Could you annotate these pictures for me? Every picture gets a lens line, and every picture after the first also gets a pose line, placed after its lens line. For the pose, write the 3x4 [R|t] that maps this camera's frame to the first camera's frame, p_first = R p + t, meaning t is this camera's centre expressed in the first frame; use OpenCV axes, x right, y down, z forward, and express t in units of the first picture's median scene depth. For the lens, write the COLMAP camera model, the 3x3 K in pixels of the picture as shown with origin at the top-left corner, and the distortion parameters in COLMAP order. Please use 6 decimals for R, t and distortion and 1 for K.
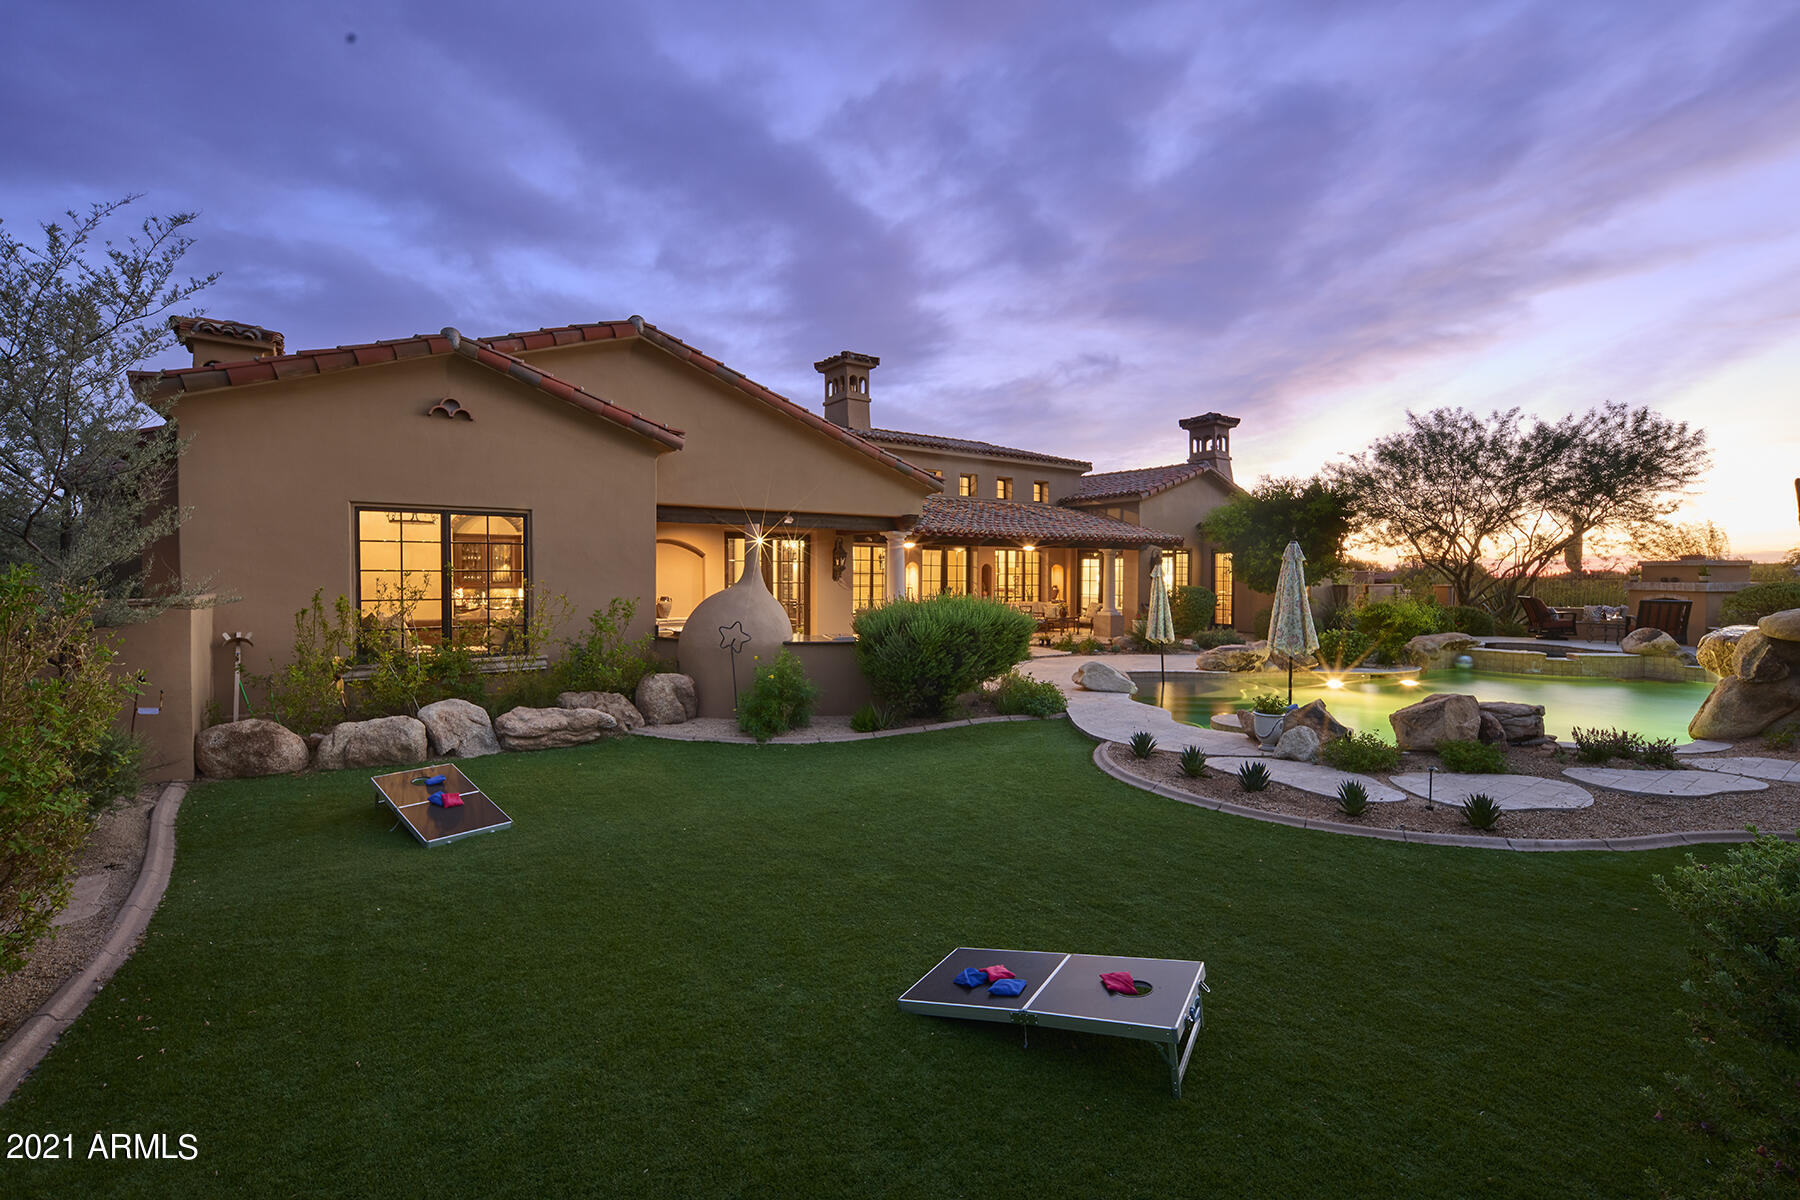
lens RADIAL K [[806.1, 0, 908.8], [0, 806.1, 603.2], [0, 0, 1]] dist [0.003653, -0.003532]
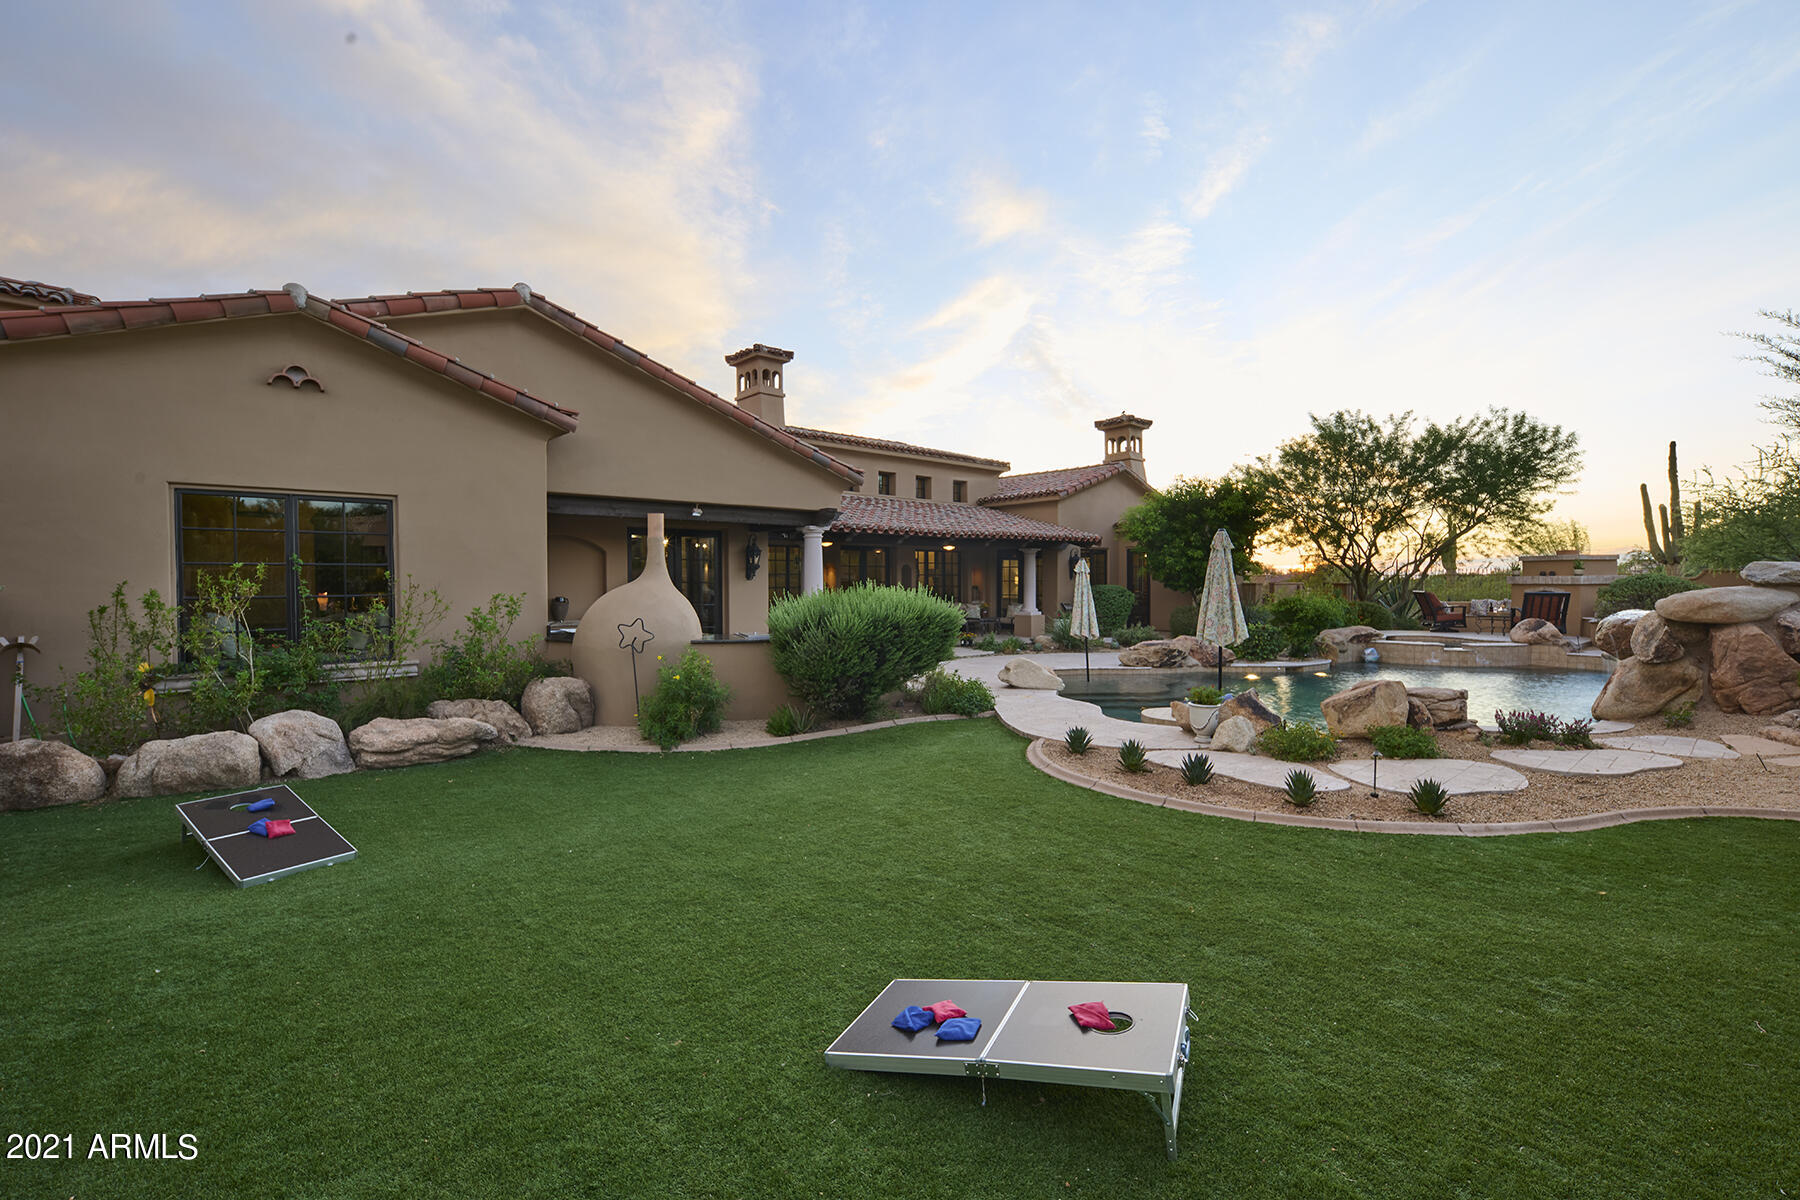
lens RADIAL K [[806.1, 0, 913.7], [0, 806.1, 602.1], [0, 0, 1]] dist [0.003653, -0.003532]
pose [[0.994071, -0.010269, 0.108249, -0.003423], [0.011411, 0.999886, -0.009930, 0.020332], [-0.108135, 0.011107, 0.994074, 0.076769]]
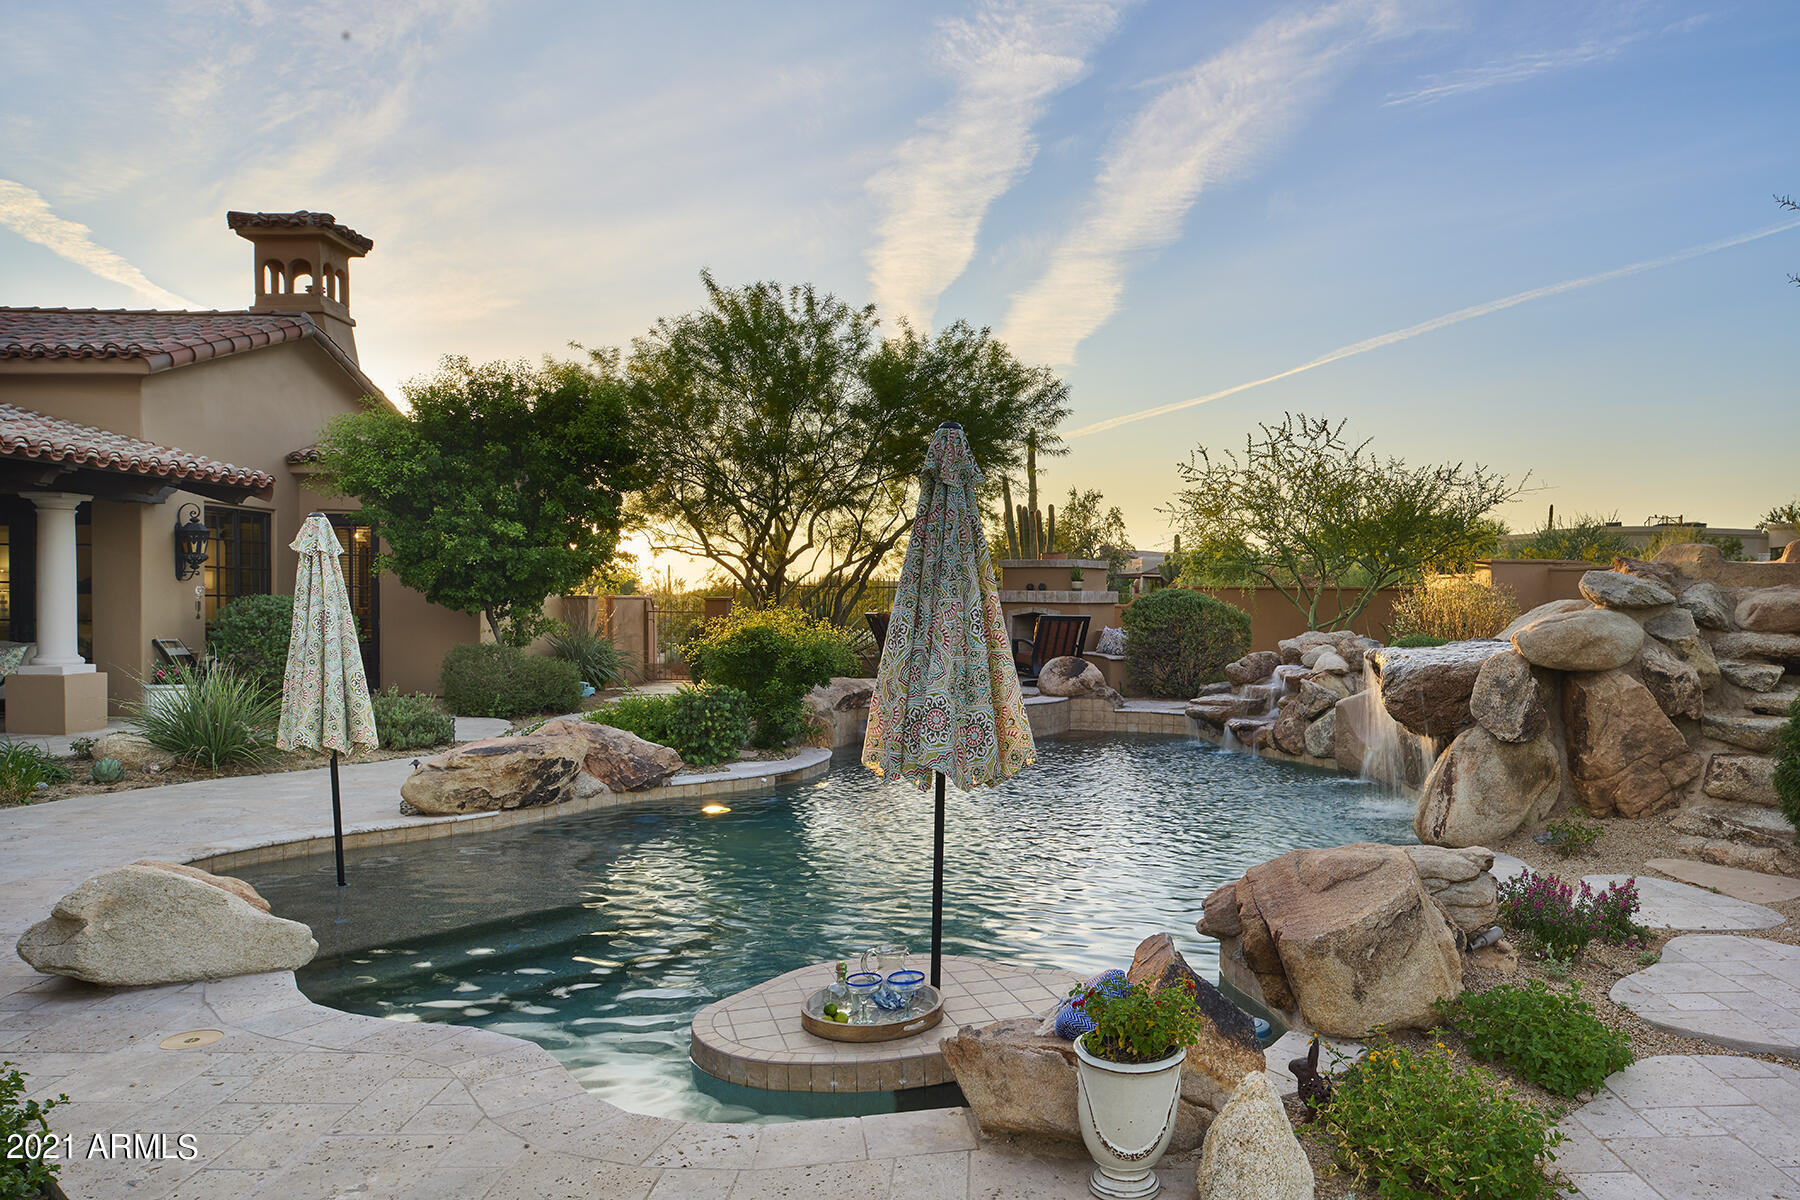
lens RADIAL K [[1196.2, 0, 1000.2], [0, 1196.2, 630.4], [0, 0, 1]] dist [-0.025402, 0.006112]
pose [[0.566045, -0.018923, 0.824157, 0.134985], [0.020251, 0.999754, 0.009046, -0.001928], [-0.824125, 0.011569, 0.566289, 0.937147]]
